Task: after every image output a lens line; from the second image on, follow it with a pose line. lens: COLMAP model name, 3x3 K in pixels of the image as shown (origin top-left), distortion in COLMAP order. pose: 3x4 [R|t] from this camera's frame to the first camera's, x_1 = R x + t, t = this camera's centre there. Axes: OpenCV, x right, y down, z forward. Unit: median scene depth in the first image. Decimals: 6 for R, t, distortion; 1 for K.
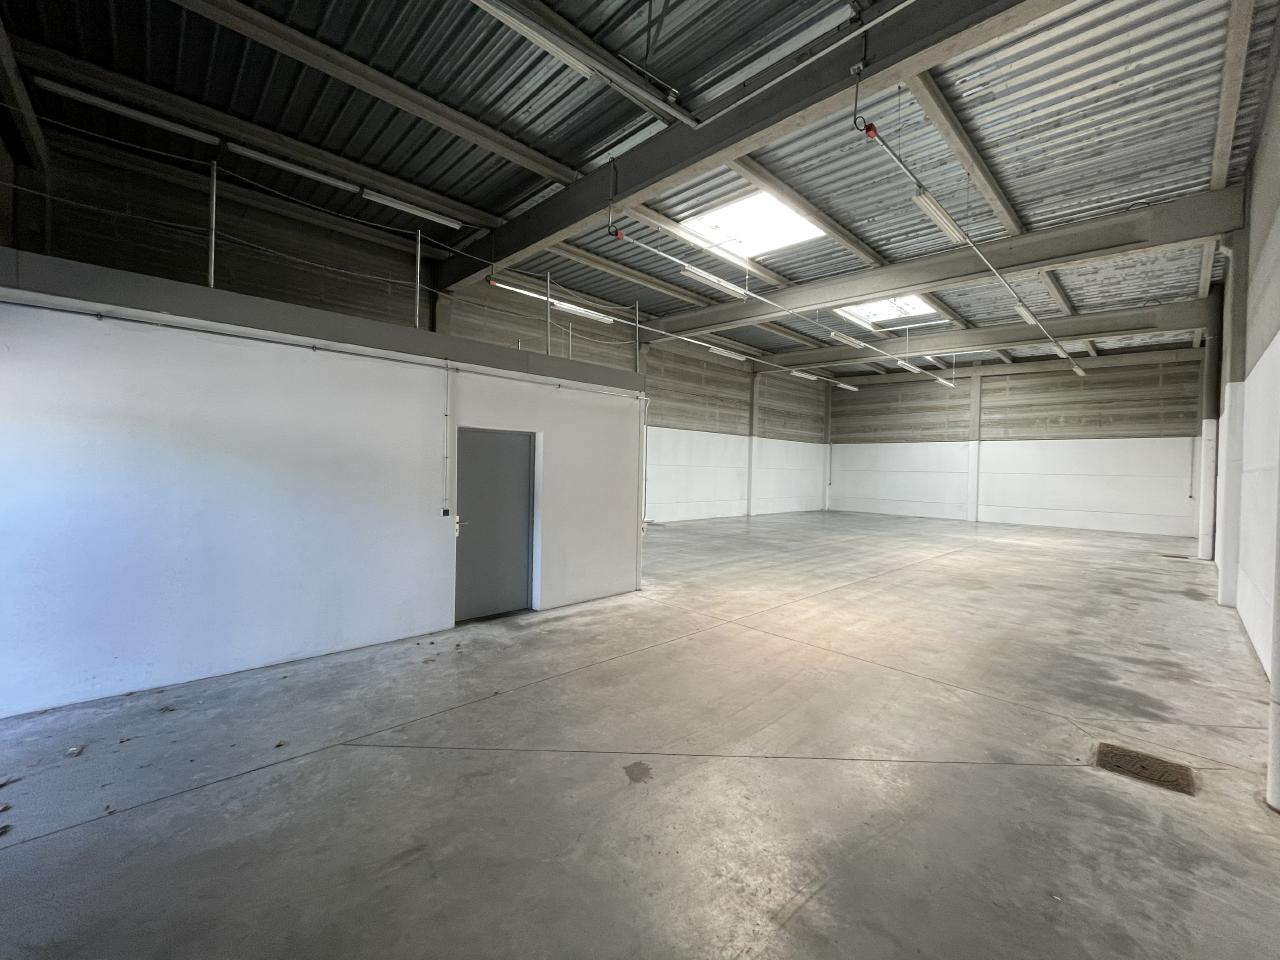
lens RADIAL K [[515.4, 0, 640.1], [0, 515.4, 474.5], [0, 0, 1]] dist [-0.001101, -0.000285]
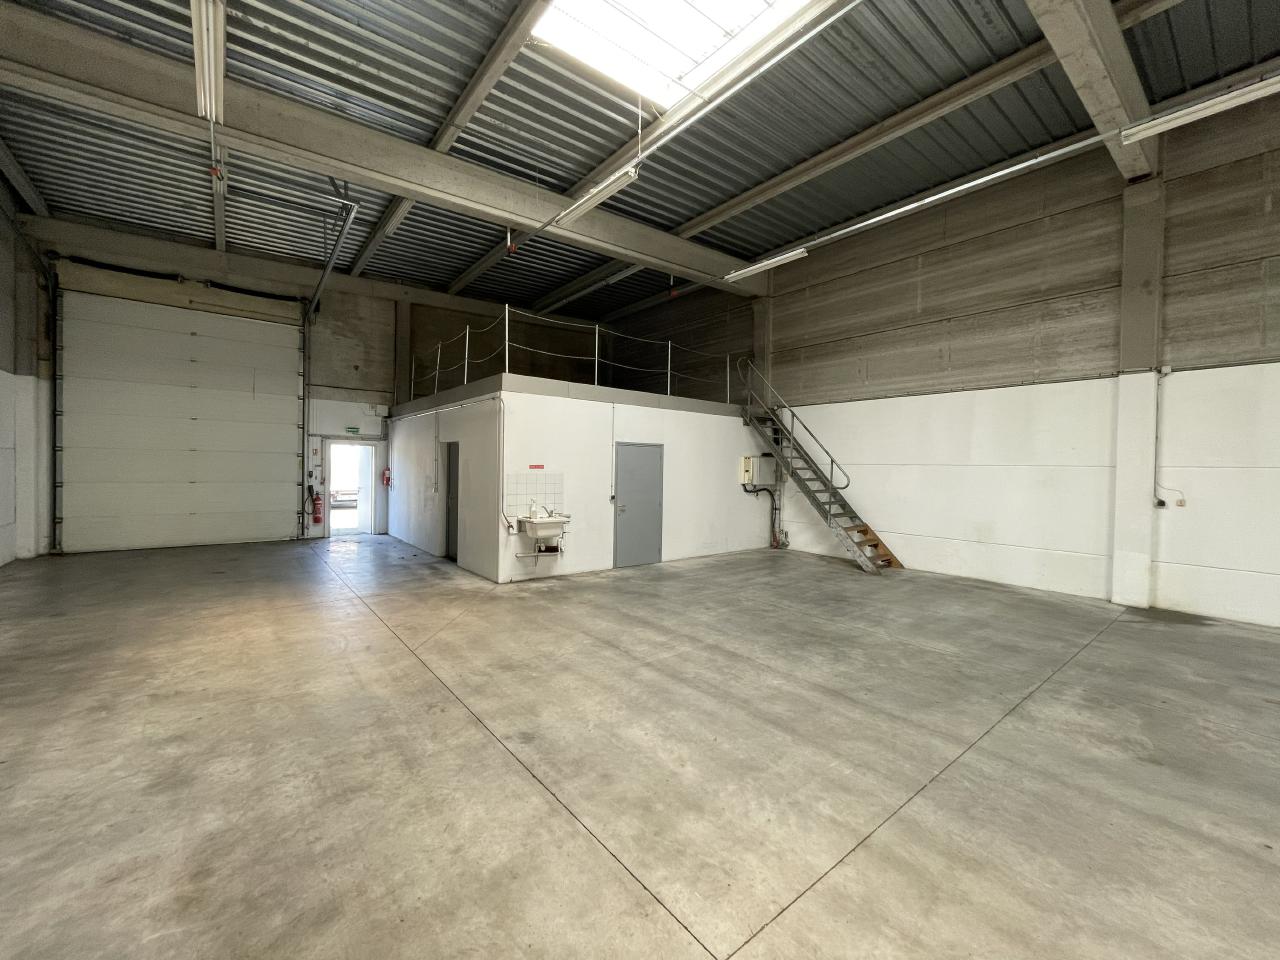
lens RADIAL K [[515.4, 0, 640.1], [0, 515.4, 474.5], [0, 0, 1]] dist [-0.001101, -0.000285]
pose [[-0.082405, -0.008047, -0.996566, 0.370531], [-0.029592, 0.999546, -0.005624, 0.001369], [0.996159, 0.029027, -0.082606, 0.504605]]
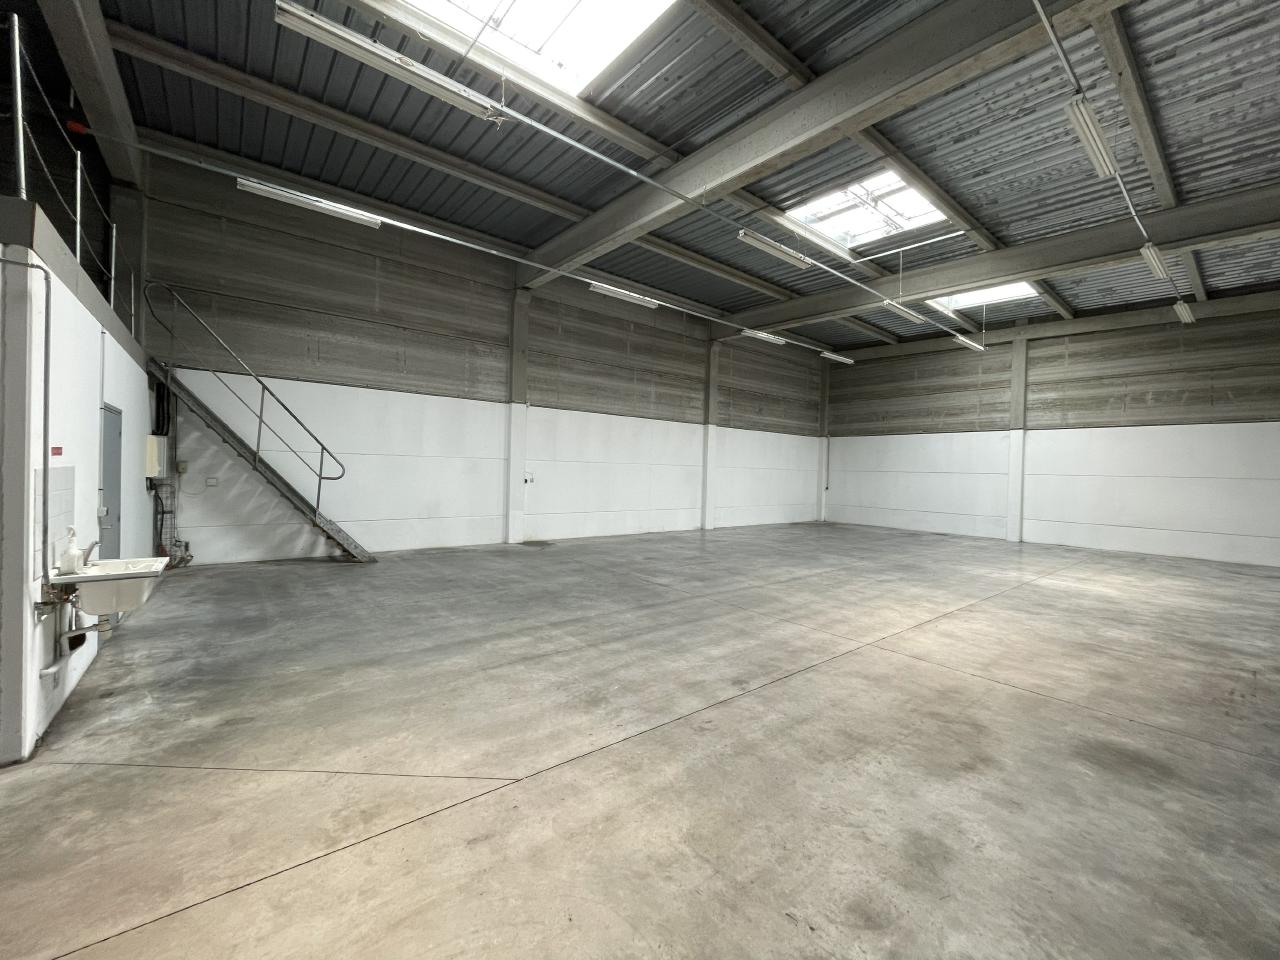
lens RADIAL K [[515.4, 0, 640.1], [0, 515.4, 474.5], [0, 0, 1]] dist [-0.001101, -0.000285]
pose [[0.996825, 0.004772, -0.079477, 0.182027], [-0.005098, 0.999979, -0.003909, 0.002651], [0.079456, 0.004302, 0.996829, 0.242586]]
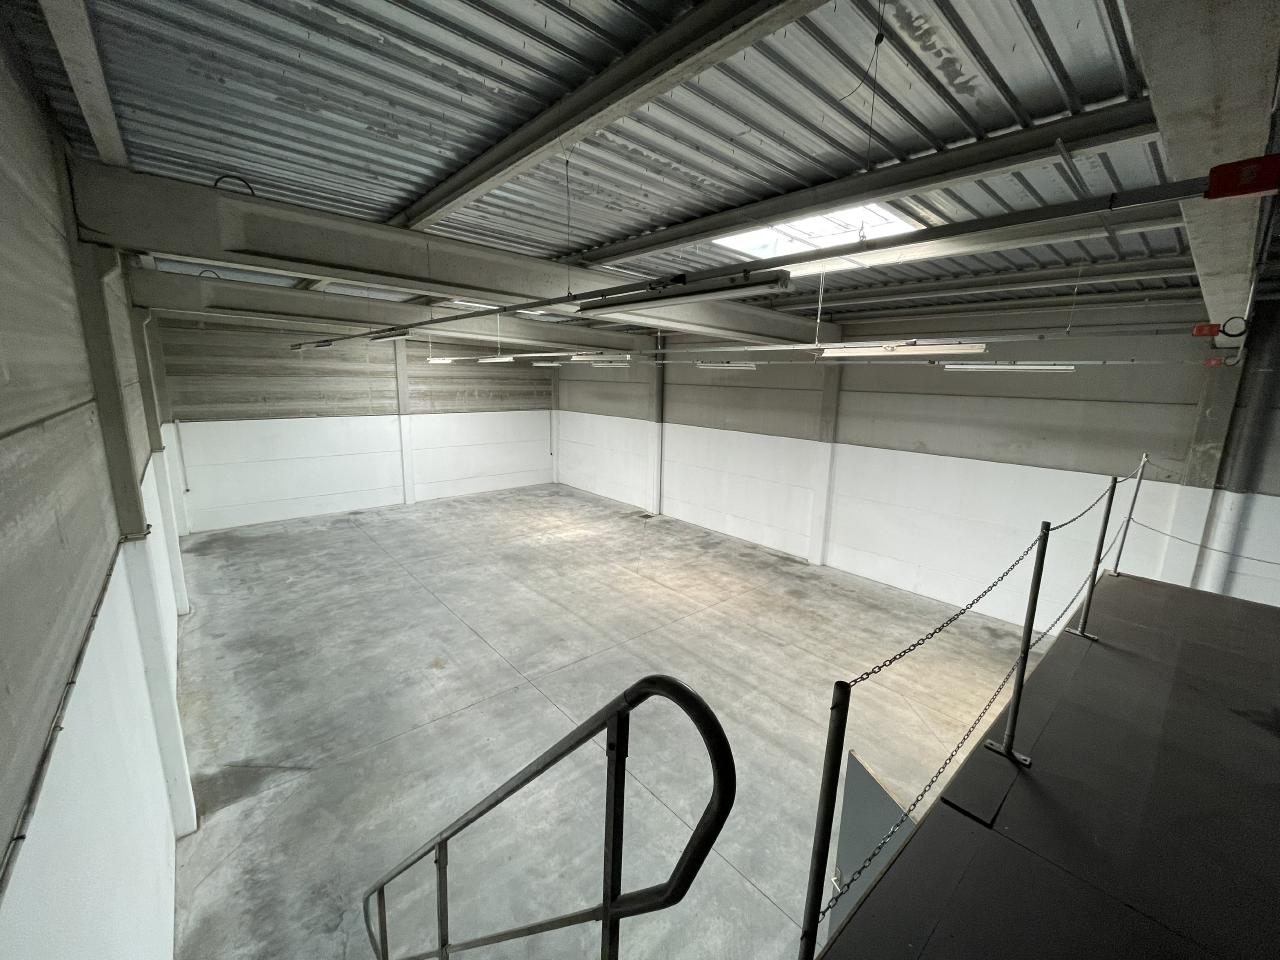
lens RADIAL K [[515.4, 0, 640.1], [0, 515.4, 474.5], [0, 0, 1]] dist [-0.001101, -0.000285]
pose [[0.046113, -0.212683, 0.976032, -0.216238], [-0.008675, 0.976950, 0.213293, -0.158637], [-0.998899, -0.018302, 0.043205, 0.565123]]
